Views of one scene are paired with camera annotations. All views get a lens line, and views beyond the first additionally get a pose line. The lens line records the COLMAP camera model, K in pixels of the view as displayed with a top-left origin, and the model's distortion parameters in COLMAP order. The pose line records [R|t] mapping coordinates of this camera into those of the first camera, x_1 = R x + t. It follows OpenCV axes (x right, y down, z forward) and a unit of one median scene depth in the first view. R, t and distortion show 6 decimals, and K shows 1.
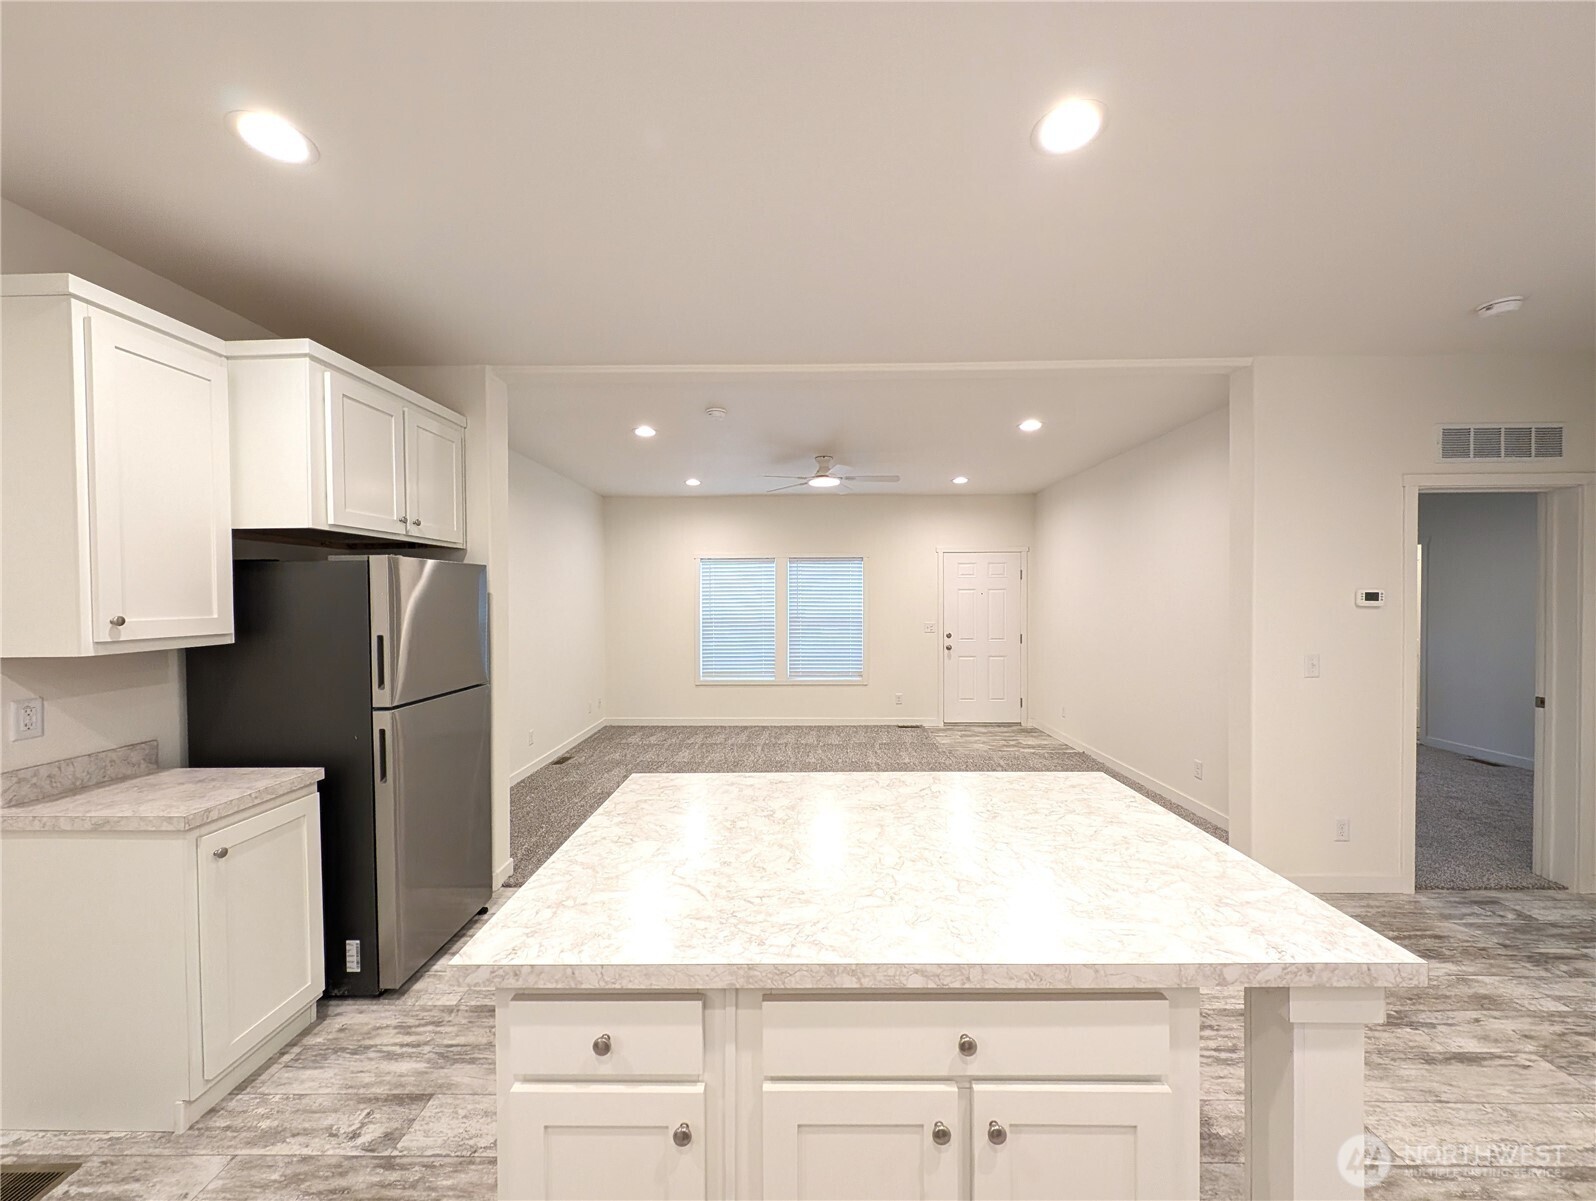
lens RADIAL K [[600.7, 0, 798.5], [0, 600.7, 605.1], [0, 0, 1]] dist [0.007031, -0.002705]
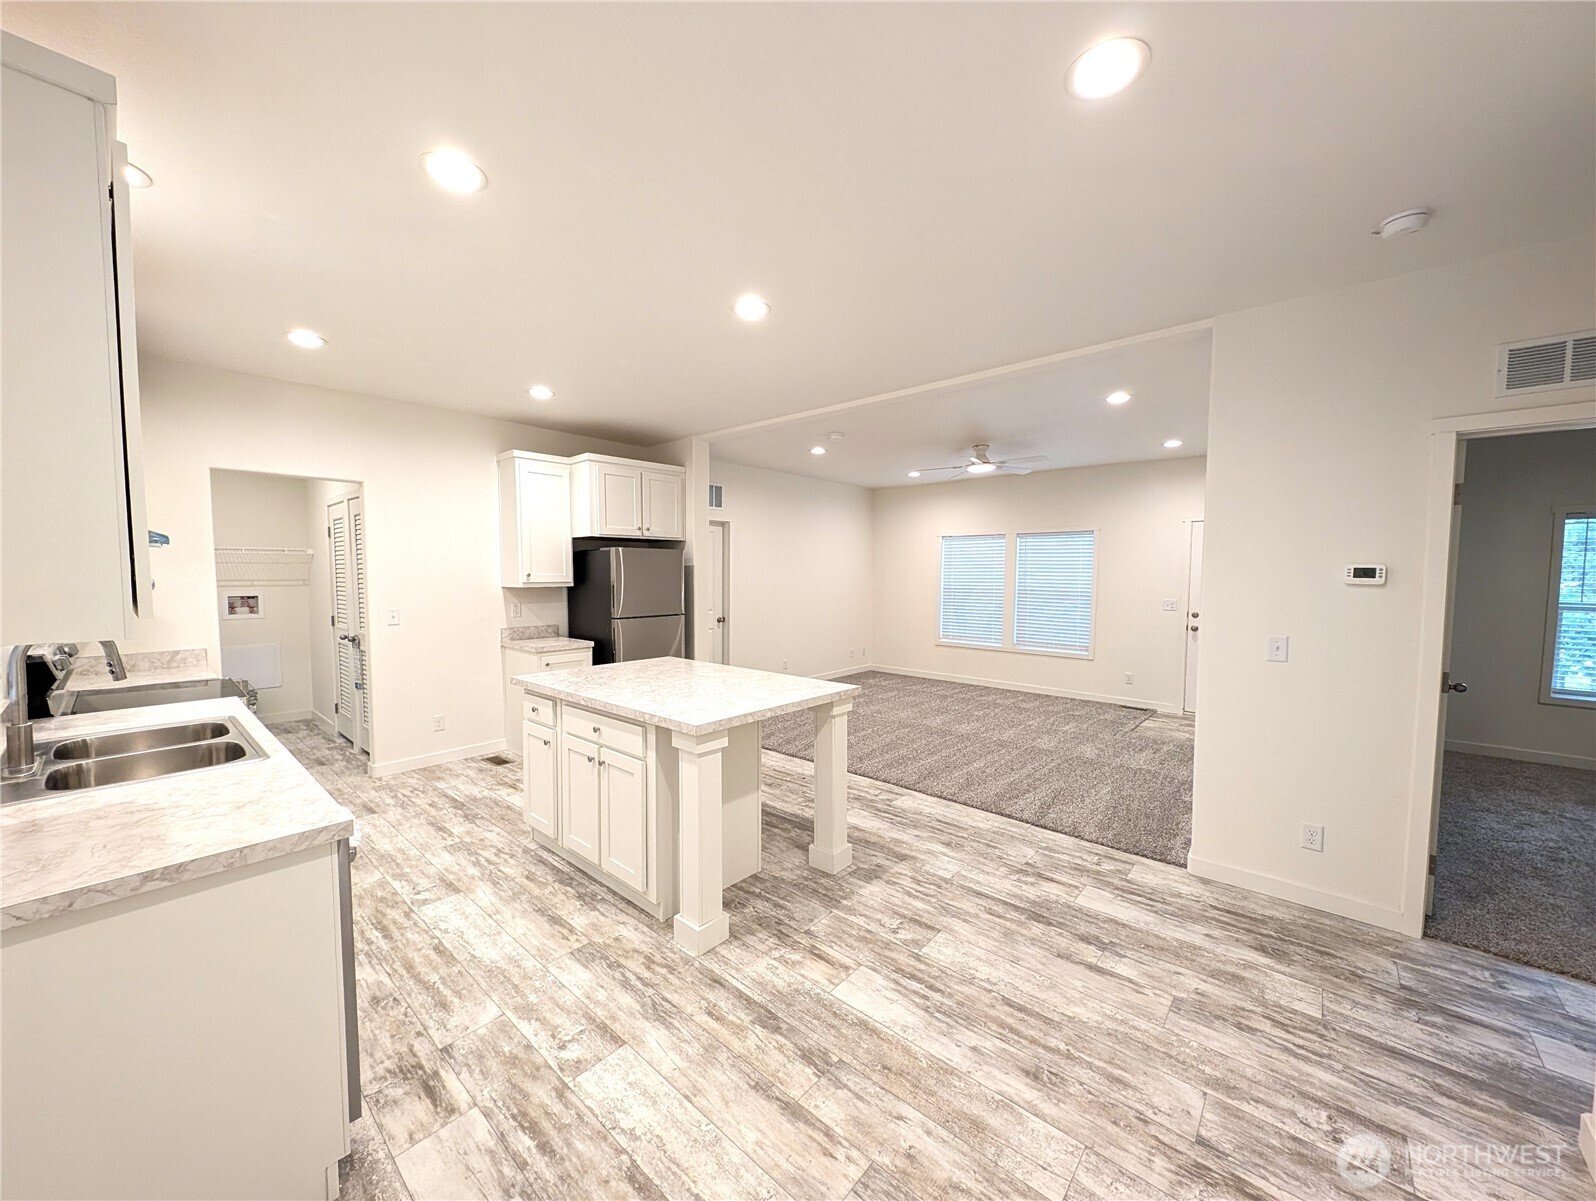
lens RADIAL K [[600.7, 0, 796.1], [0, 600.7, 601.0], [0, 0, 1]] dist [0.007031, -0.002705]
pose [[0.758840, 0.042045, -0.649919, 1.076734], [-0.017774, 0.998879, 0.043868, 0.002989], [0.651035, -0.021737, 0.758737, -0.187220]]
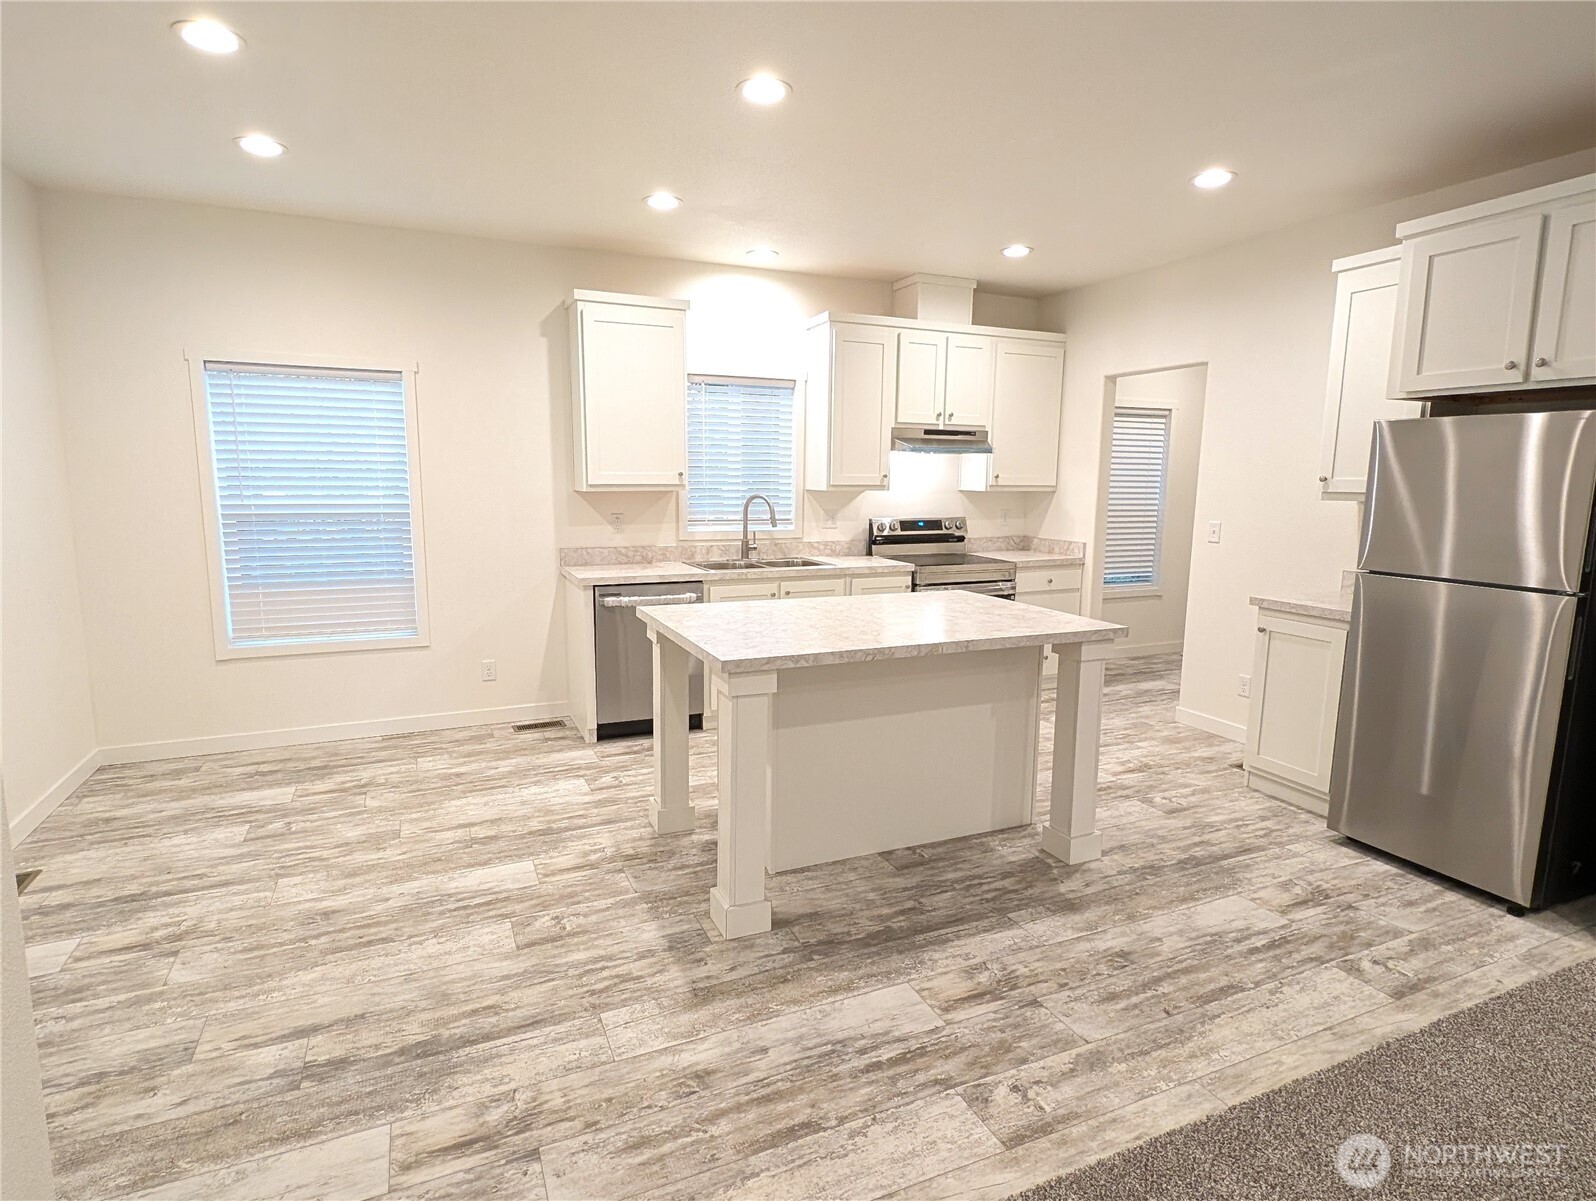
lens RADIAL K [[838.4, 0, 787.5], [0, 838.4, 596.3], [0, 0, 1]] dist [0.023159, -0.016082]
pose [[-0.910012, 0.060445, -0.410151, 0.731981], [-0.007874, 0.986616, 0.162870, -0.012602], [0.414507, 0.151443, -0.897357, 1.705186]]
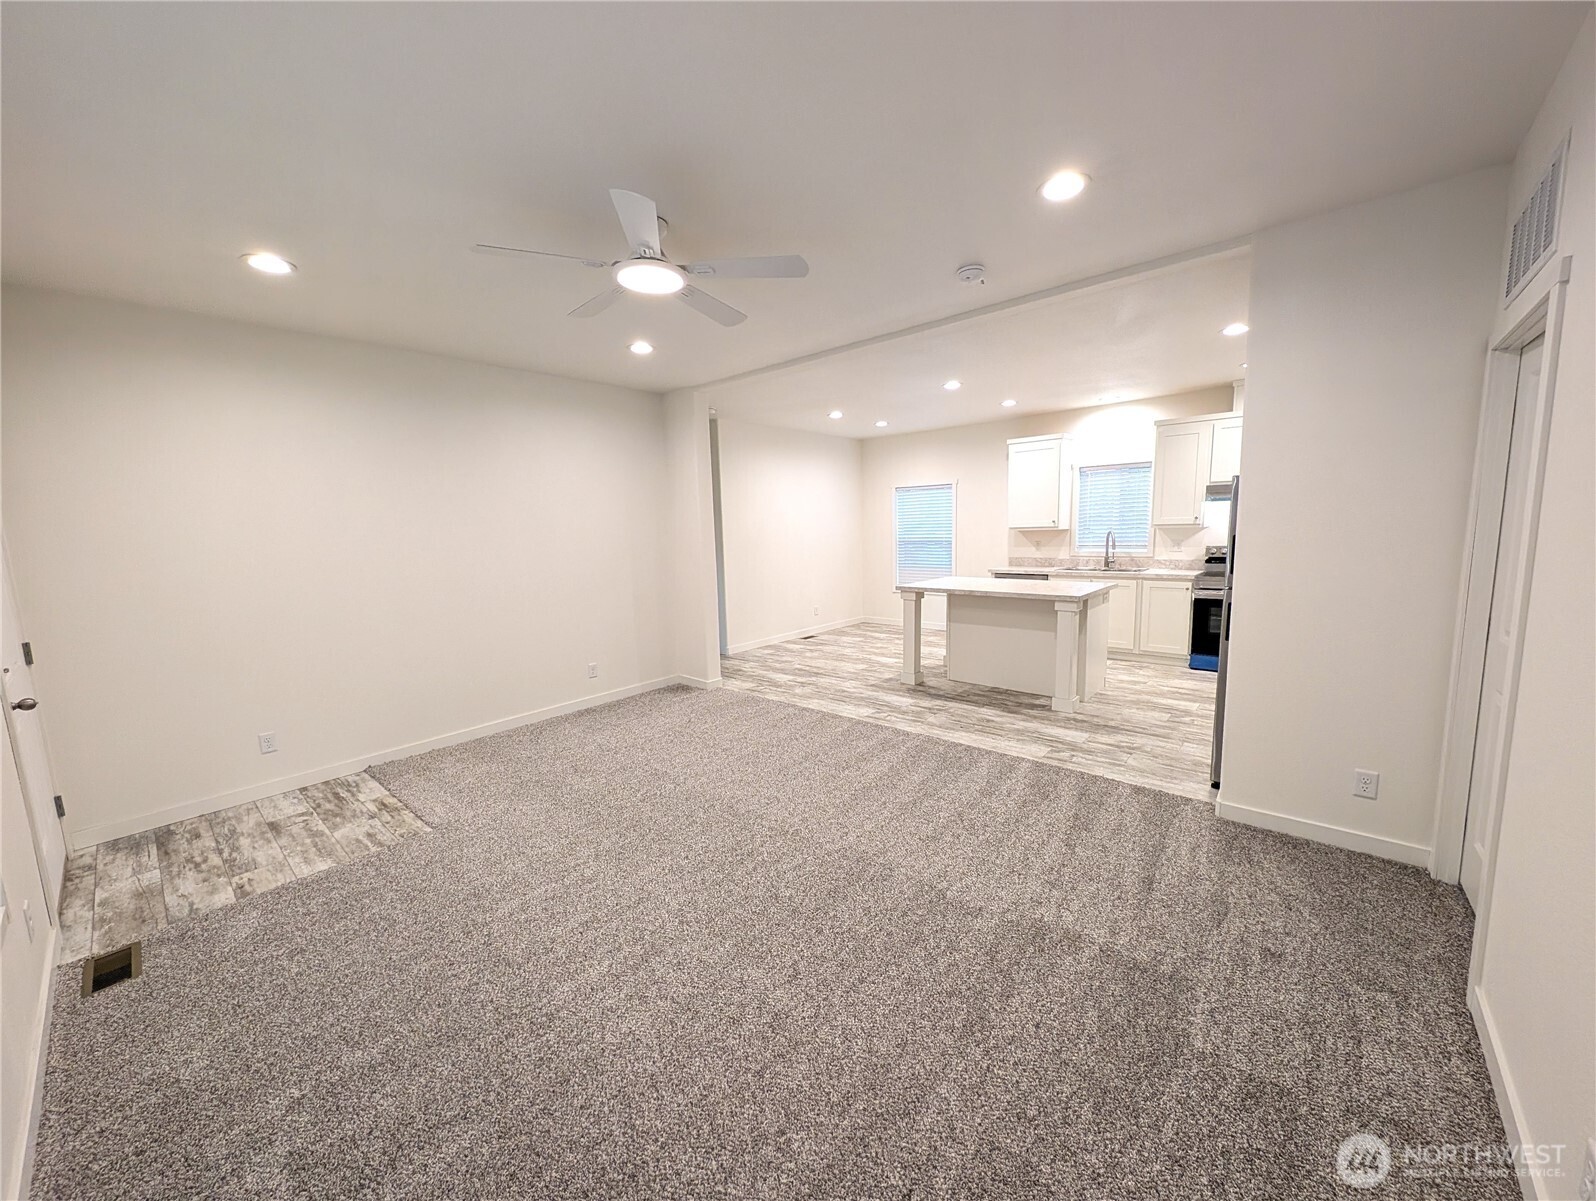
lens RADIAL K [[600.7, 0, 786.7], [0, 600.7, 606.9], [0, 0, 1]] dist [0.007031, -0.002705]
pose [[-0.750316, -0.058697, 0.658468, -0.743401], [0.045556, 0.989092, 0.140080, -0.026632], [-0.659508, 0.135102, -0.739457, 2.689669]]
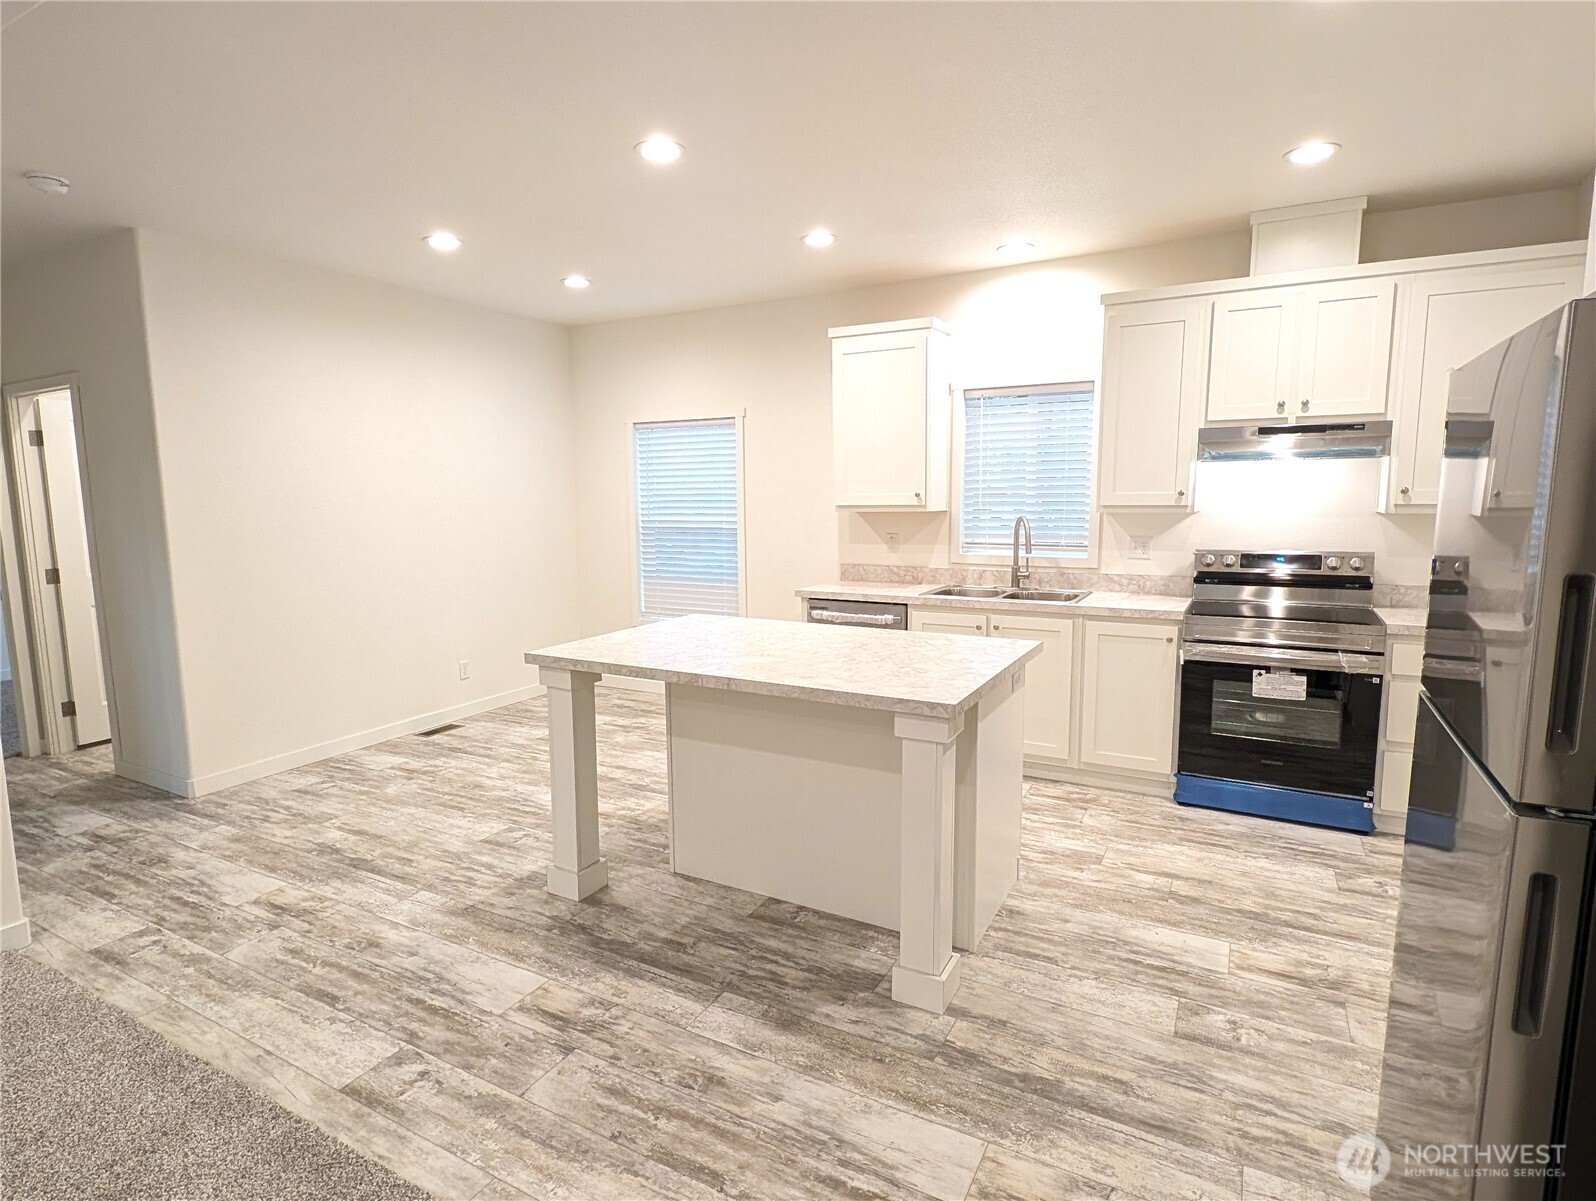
lens RADIAL K [[838.4, 0, 788.0], [0, 838.4, 601.3], [0, 0, 1]] dist [0.023159, -0.016082]
pose [[-0.880855, -0.045848, 0.471160, -0.481541], [0.022802, 0.990034, 0.138969, -0.005545], [-0.472836, 0.133154, -0.871032, 1.651590]]
